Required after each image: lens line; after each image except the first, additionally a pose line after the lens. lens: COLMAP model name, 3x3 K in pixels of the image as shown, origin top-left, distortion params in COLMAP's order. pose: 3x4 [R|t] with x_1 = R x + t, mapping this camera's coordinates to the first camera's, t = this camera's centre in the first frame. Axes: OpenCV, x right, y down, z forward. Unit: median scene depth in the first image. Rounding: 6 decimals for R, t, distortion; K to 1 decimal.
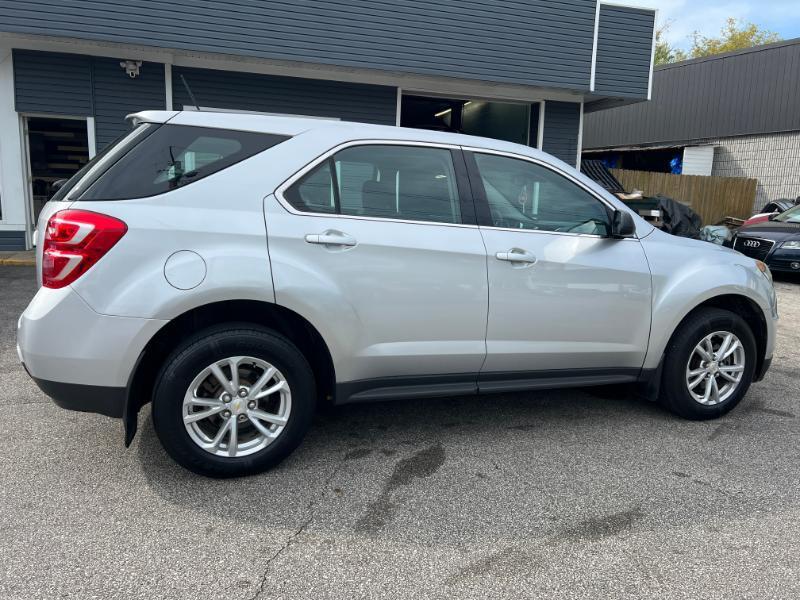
lens RADIAL K [[598.3, 0, 403.8], [0, 598.3, 297.4], [0, 0, 1]] dist [0.046688, -0.046529]
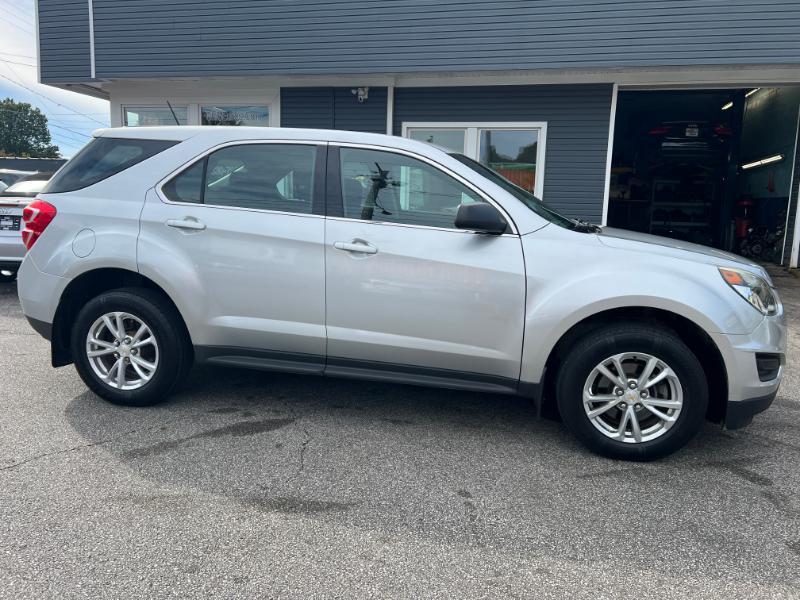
lens RADIAL K [[597.2, 0, 407.1], [0, 597.2, 301.3], [0, 0, 1]] dist [0.042664, -0.044703]
pose [[0.850029, 0.080943, -0.520479, 0.860622], [-0.086468, 0.996160, 0.013703, 0.003319], [0.519589, 0.033357, 0.853765, 0.190420]]
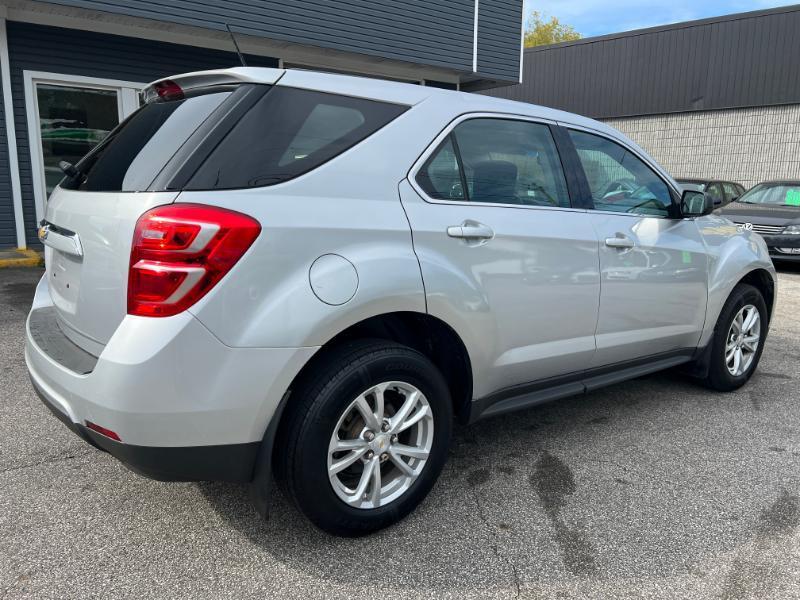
lens RADIAL K [[600.6, 0, 403.4], [0, 600.6, 299.2], [0, 0, 1]] dist [0.052057, -0.055168]
pose [[0.956441, -0.068751, 0.283713, -0.434391], [0.059882, 0.997411, 0.039829, -0.039562], [-0.285717, -0.021105, 0.958082, 0.210192]]
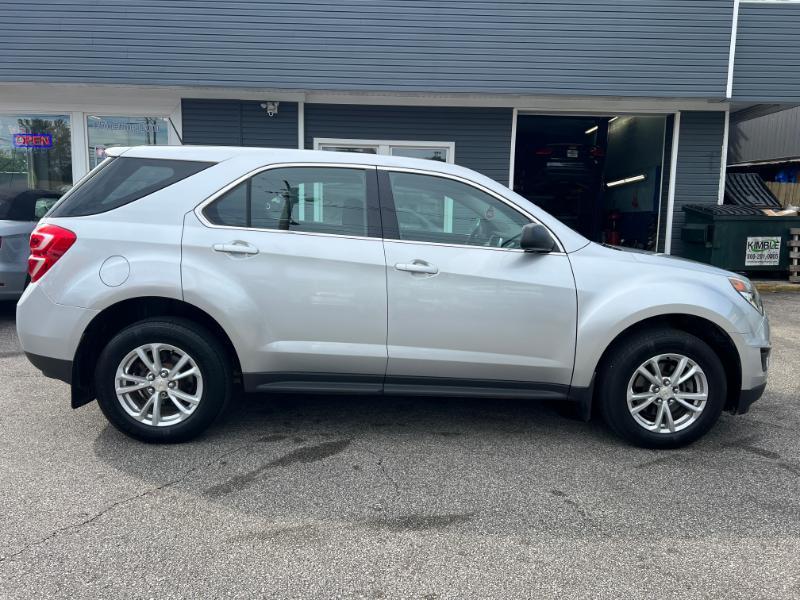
lens RADIAL K [[597.2, 0, 407.1], [0, 597.2, 301.3], [0, 0, 1]] dist [0.042664, -0.044703]
pose [[0.950335, 0.034299, -0.309333, 0.536743], [-0.043164, 0.998829, -0.021859, 0.016455], [0.308221, 0.034126, 0.950703, -0.008730]]
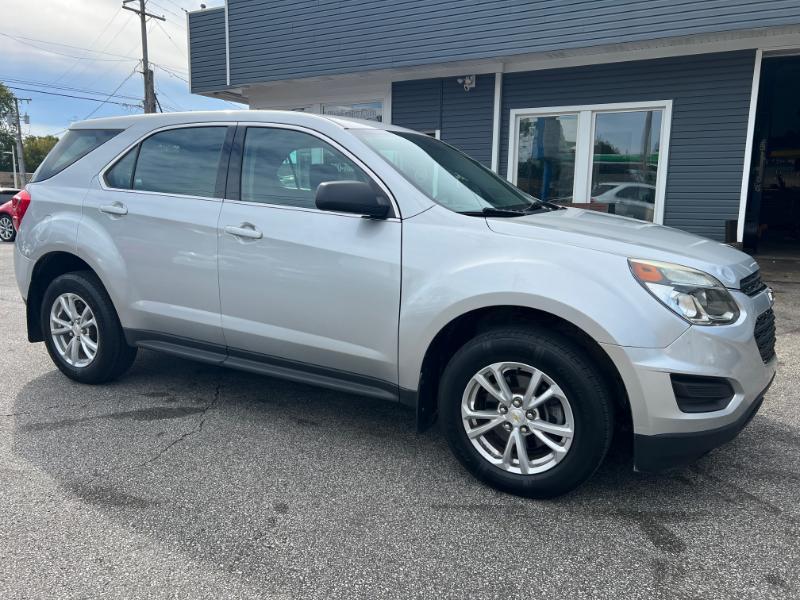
lens RADIAL K [[600.0, 0, 411.8], [0, 600.0, 298.5], [0, 0, 1]] dist [0.045157, -0.051089]
pose [[0.659175, 0.108037, -0.744188, 1.179589], [-0.115534, 0.992426, 0.041739, -0.035080], [0.743061, 0.058465, 0.666665, 0.603438]]
